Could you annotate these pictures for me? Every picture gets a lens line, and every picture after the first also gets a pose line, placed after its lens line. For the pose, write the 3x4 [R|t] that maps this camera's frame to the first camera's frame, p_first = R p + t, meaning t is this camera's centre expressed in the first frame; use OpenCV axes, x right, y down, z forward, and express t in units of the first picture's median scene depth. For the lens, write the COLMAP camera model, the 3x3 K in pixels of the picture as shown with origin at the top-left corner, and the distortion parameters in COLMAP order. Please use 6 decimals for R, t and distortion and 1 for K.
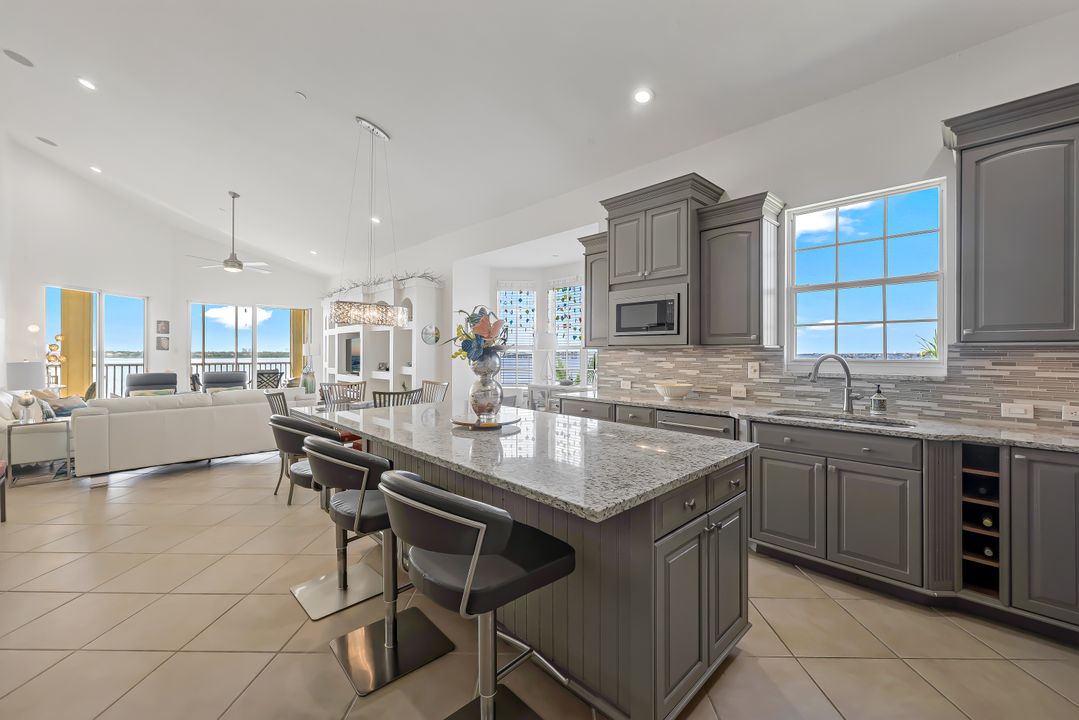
lens RADIAL K [[438.9, 0, 539.1], [0, 438.9, 356.1], [0, 0, 1]] dist [0.000300, 0.000044]
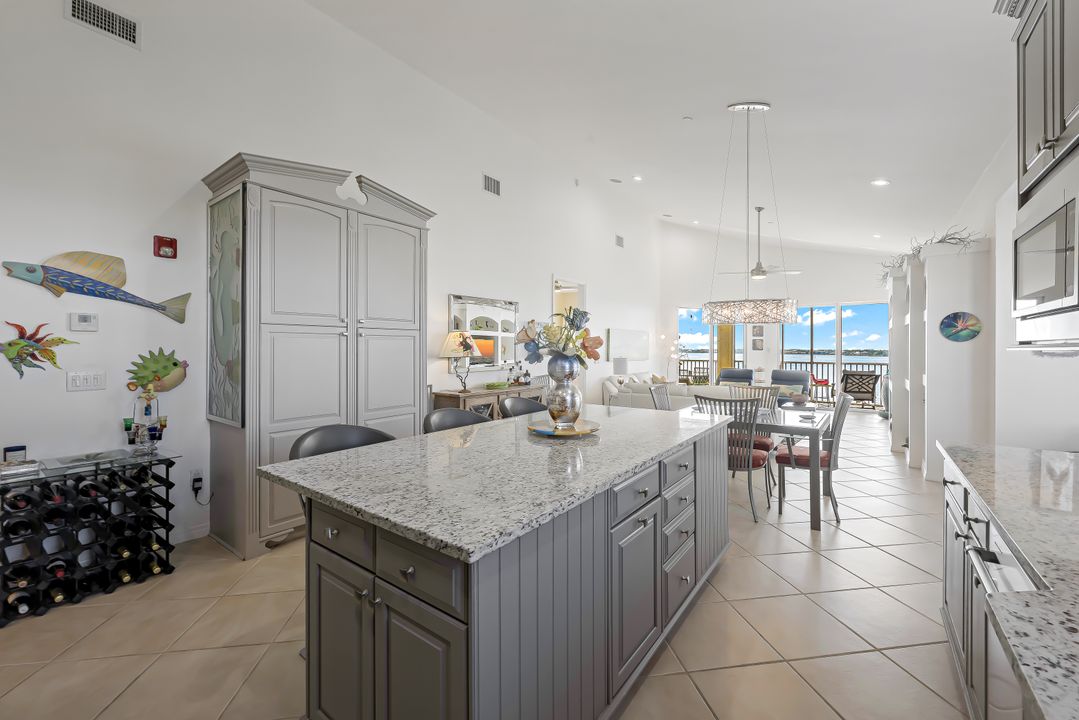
lens RADIAL K [[438.9, 0, 542.0], [0, 438.9, 350.6], [0, 0, 1]] dist [0.000300, 0.000044]
pose [[0.155656, -0.001718, -0.987810, 0.527385], [-0.006746, 0.999973, -0.002802, -0.012412], [0.987788, 0.007100, 0.155640, 0.519484]]
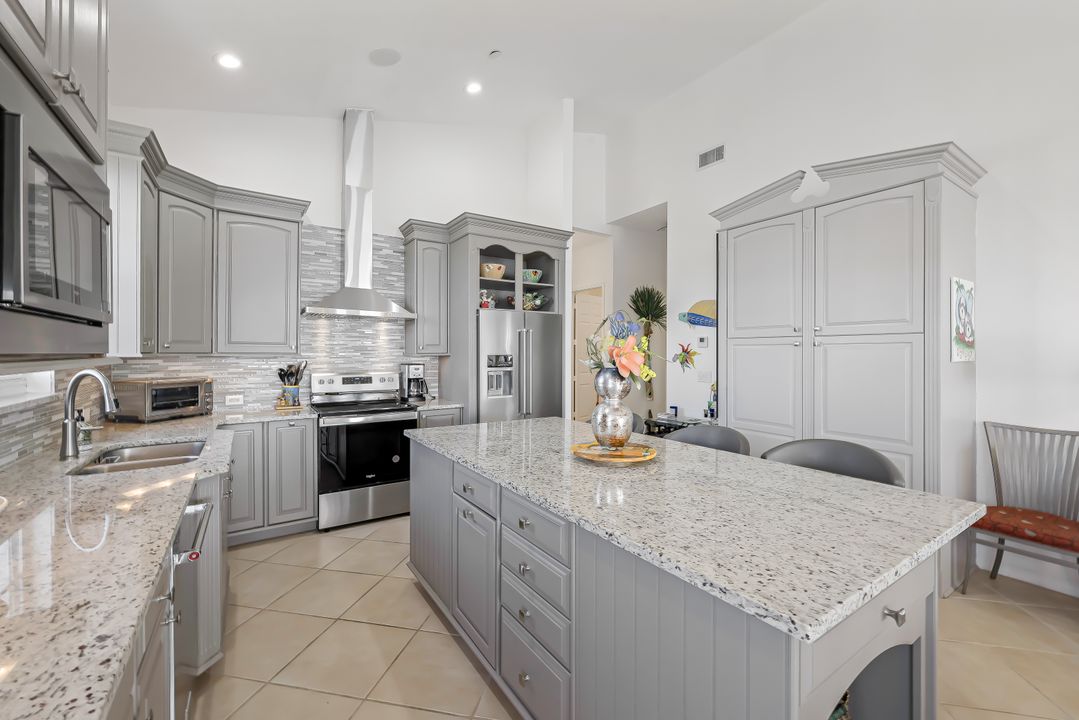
lens RADIAL K [[438.9, 0, 543.4], [0, 438.9, 352.3], [0, 0, 1]] dist [0.000300, 0.000044]
pose [[-0.983065, -0.011483, 0.182897, -0.010643], [-0.010591, 0.999927, 0.005850, -0.027083], [-0.182951, 0.003814, -0.983115, 1.099530]]
